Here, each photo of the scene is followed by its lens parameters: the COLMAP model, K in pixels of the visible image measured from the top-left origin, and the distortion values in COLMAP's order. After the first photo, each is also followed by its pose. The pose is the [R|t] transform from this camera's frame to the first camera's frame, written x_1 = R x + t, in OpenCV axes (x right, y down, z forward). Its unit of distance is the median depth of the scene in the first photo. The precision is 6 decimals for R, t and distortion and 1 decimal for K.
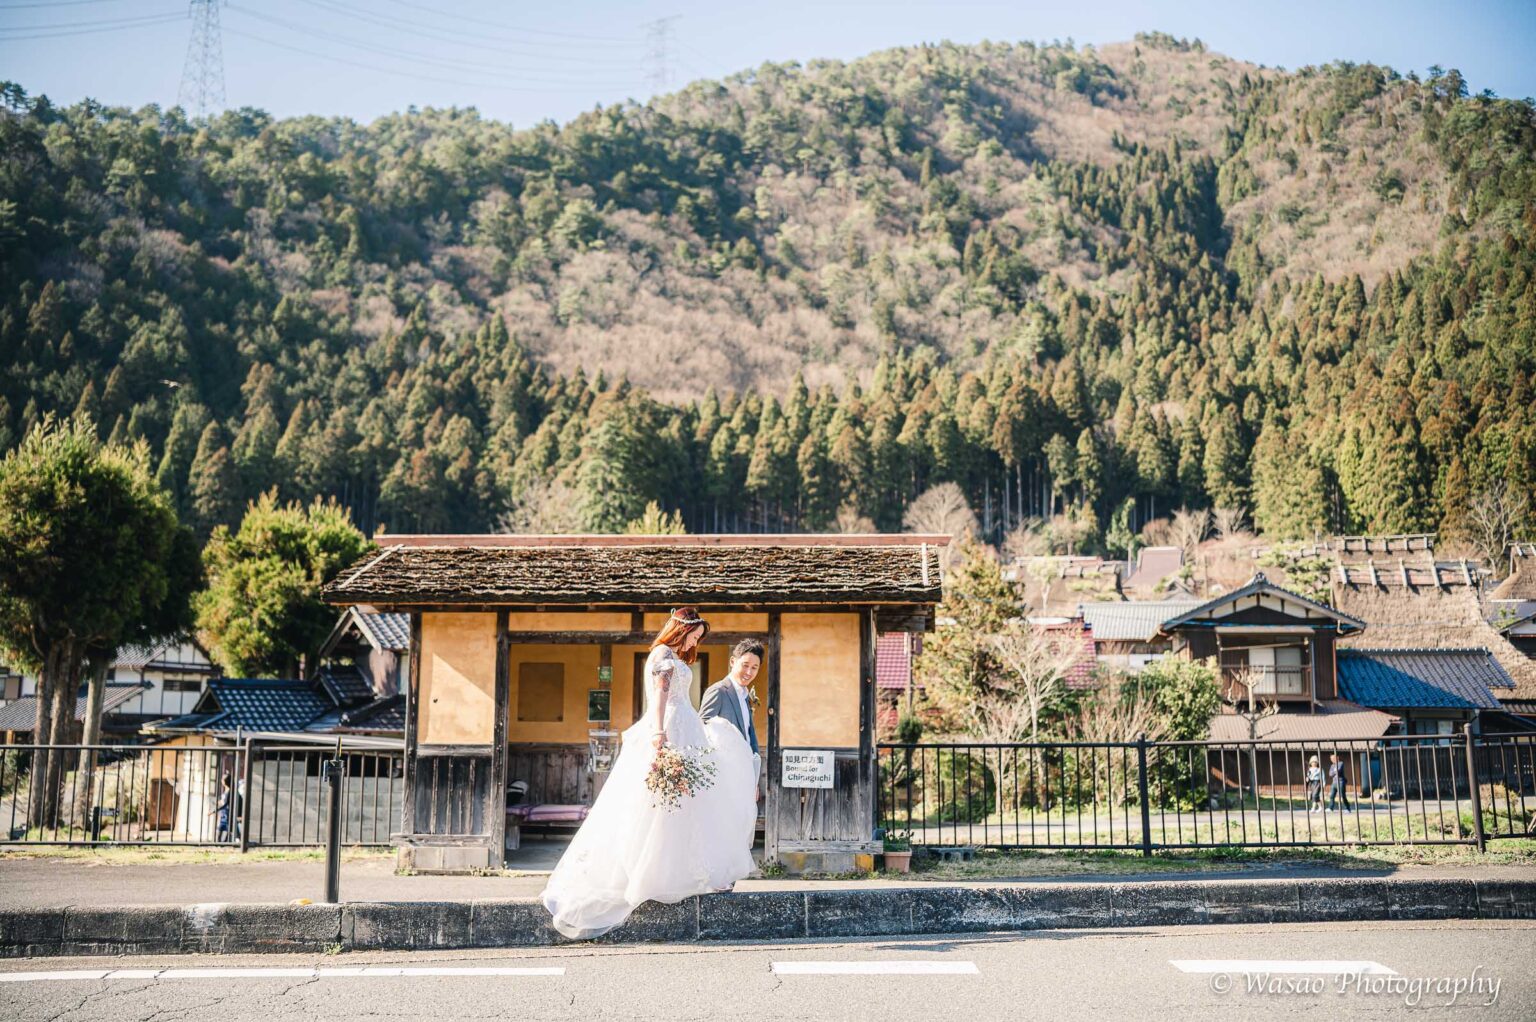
lens RADIAL K [[1650.2, 0, 770.9], [0, 1650.2, 512.1], [0, 0, 1]] dist [-0.085293, 0.380909]
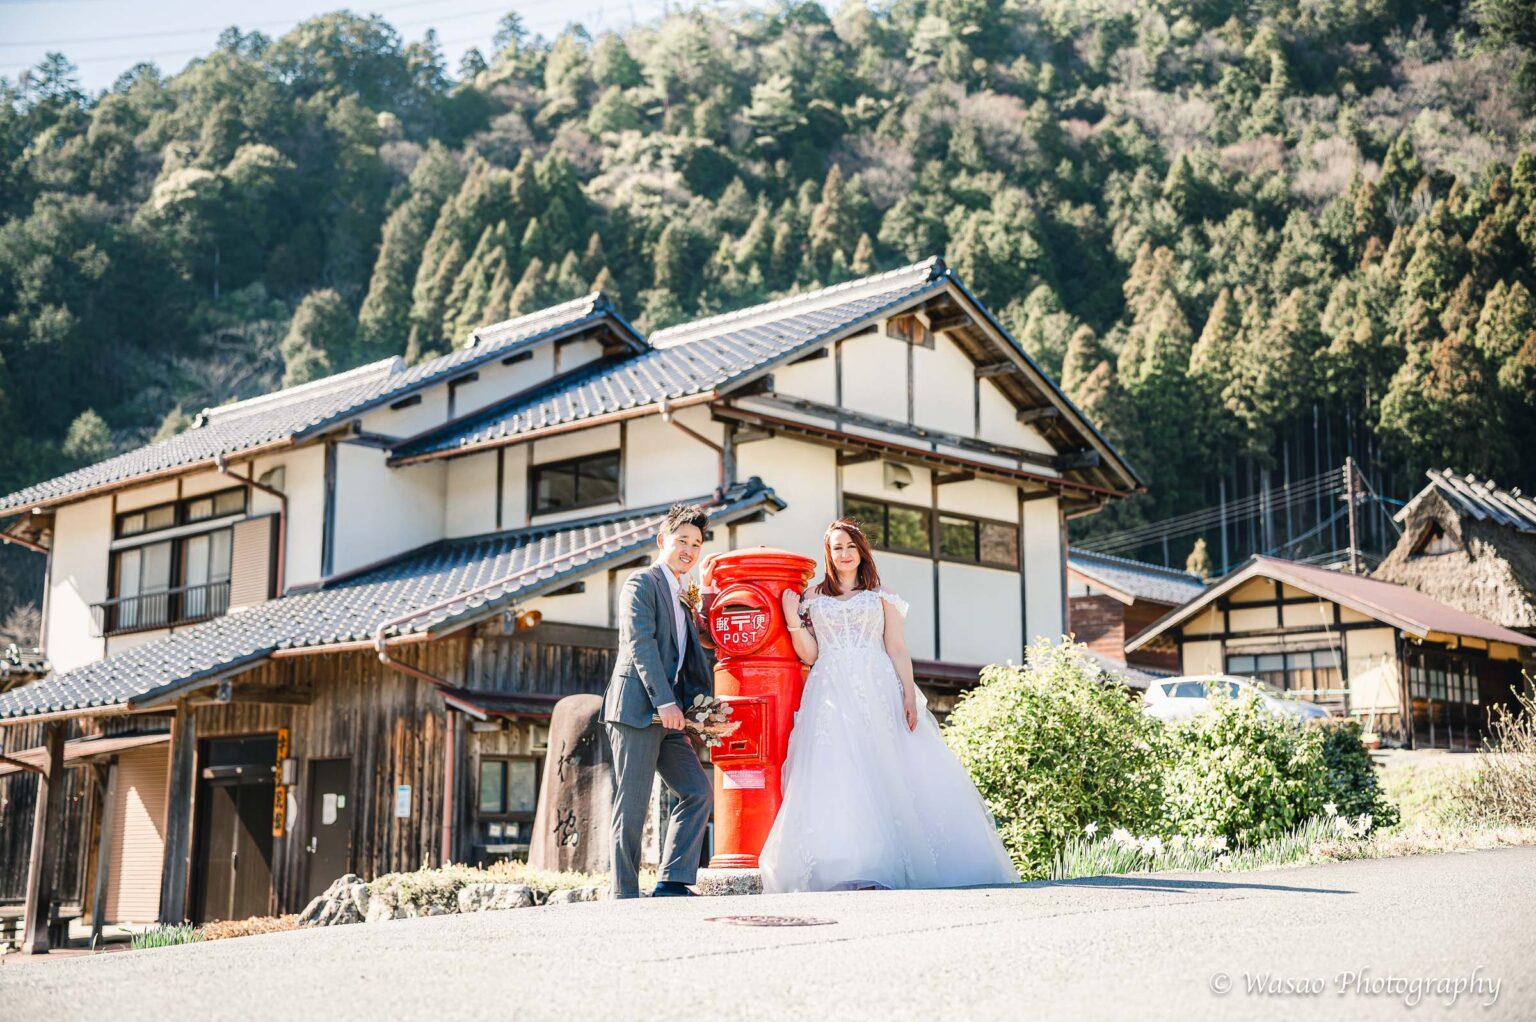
lens RADIAL K [[2168.1, 0, 768.1], [0, 2168.1, 492.7], [0, 0, 1]] dist [0.178451, 0.986829]
pose [[0.881054, -0.105329, -0.461139, -0.061044], [0.092201, 0.994435, -0.050979, 0.028467], [0.463942, 0.002398, 0.885862, 0.183659]]
